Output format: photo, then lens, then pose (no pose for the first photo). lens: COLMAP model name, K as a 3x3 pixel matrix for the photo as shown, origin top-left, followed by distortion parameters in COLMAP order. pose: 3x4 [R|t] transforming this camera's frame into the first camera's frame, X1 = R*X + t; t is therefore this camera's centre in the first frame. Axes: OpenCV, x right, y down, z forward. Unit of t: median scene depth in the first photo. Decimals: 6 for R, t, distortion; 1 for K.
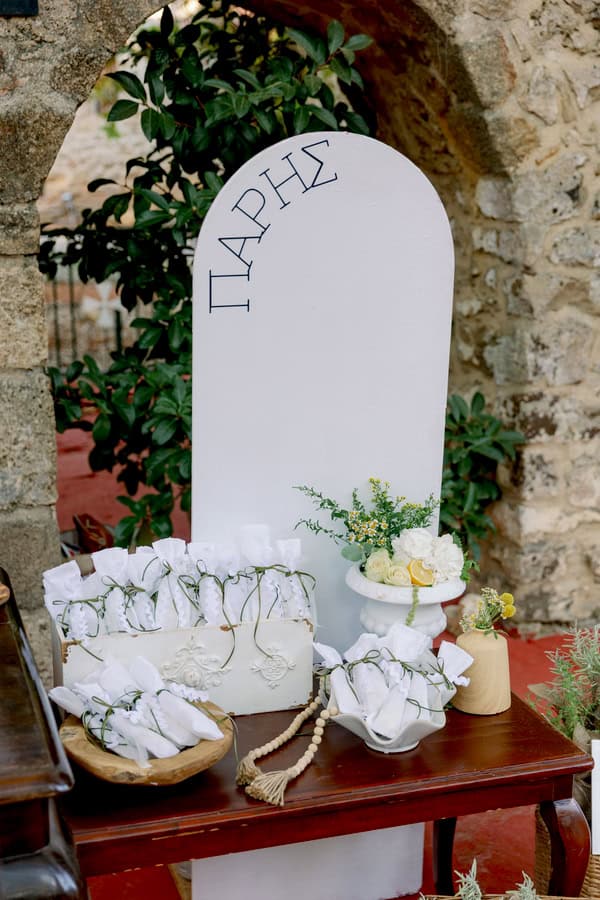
lens RADIAL K [[1542.8, 0, 299.1], [0, 1542.8, 459.6], [0, 0, 1]] dist [0.001350, 0.066529]
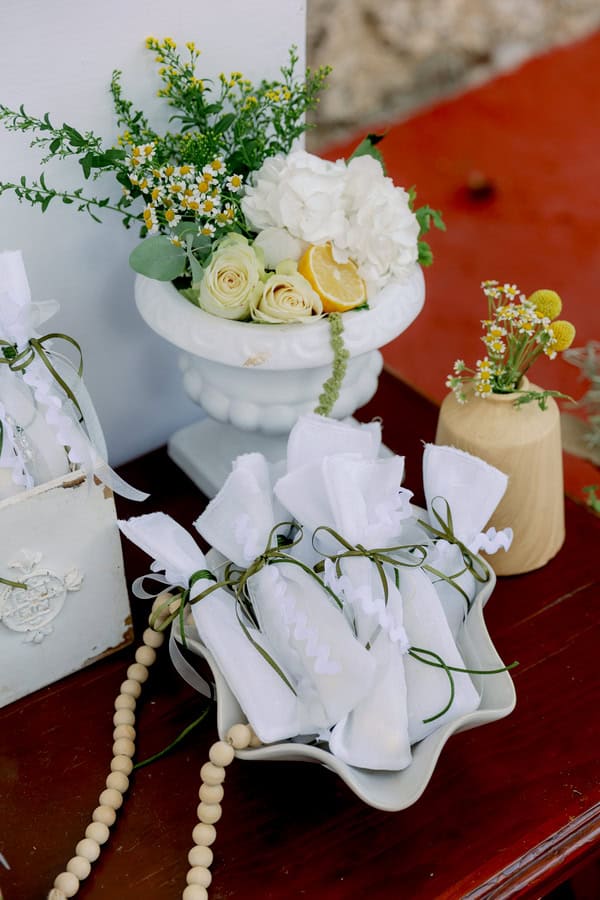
lens RADIAL K [[1542.8, 0, 299.1], [0, 1542.8, 459.6], [0, 0, 1]] dist [0.001350, 0.066529]
pose [[0.946814, -0.229031, 0.226026, -0.032066], [0.118043, 0.900669, 0.418165, -0.053521], [-0.299347, -0.369244, 0.879801, 0.631319]]
